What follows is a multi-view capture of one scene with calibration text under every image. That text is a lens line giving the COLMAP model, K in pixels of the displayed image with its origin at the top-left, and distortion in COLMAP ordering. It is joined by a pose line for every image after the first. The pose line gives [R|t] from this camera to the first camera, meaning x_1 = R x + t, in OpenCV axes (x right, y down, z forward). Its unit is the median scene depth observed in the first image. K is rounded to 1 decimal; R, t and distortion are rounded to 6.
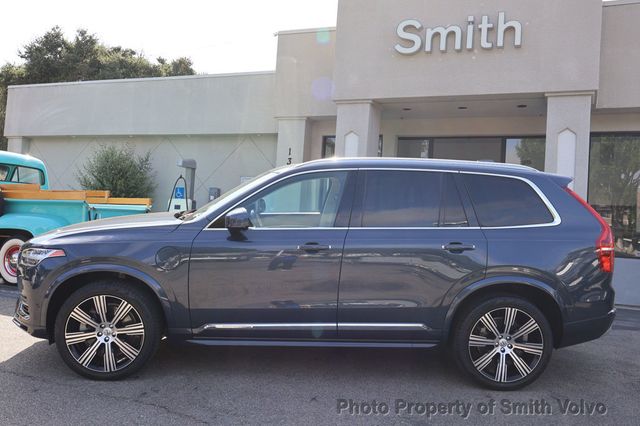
lens RADIAL K [[612.4, 0, 320.0], [0, 612.4, 213.0], [0, 0, 1]] dist [0.012818, 0.001378]
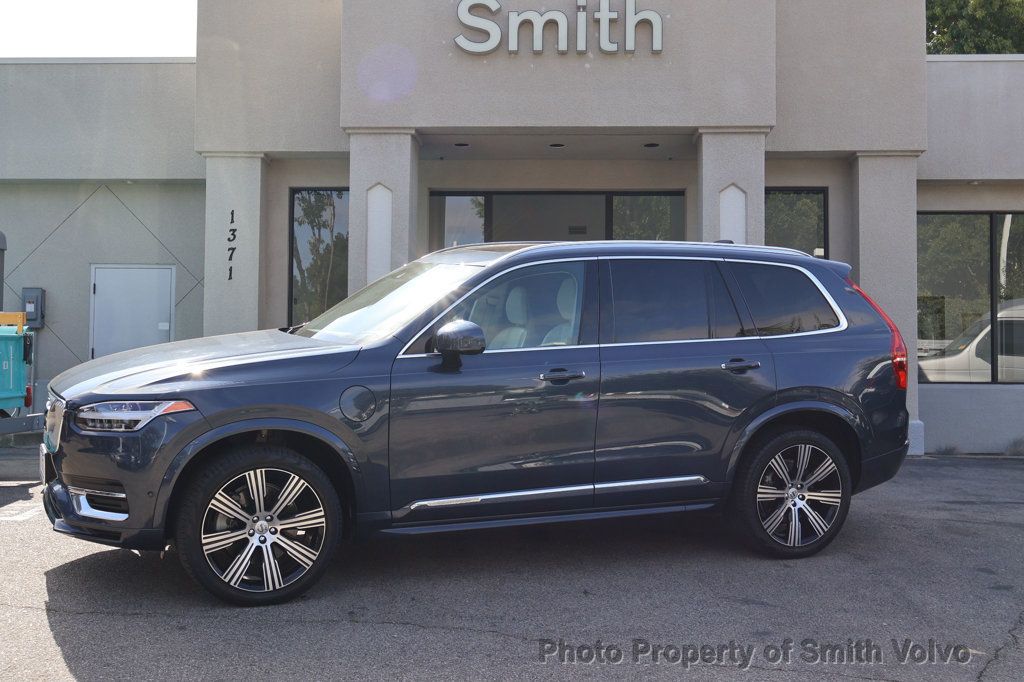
lens RADIAL K [[1257.6, 0, 512.0], [0, 1257.6, 341.0], [0, 0, 1]] dist [0.007034, 0.000592]
pose [[0.929994, -0.040560, 0.365331, -0.553092], [0.036120, 0.999167, 0.018984, -0.010232], [-0.365796, -0.004459, 0.930684, -0.270282]]
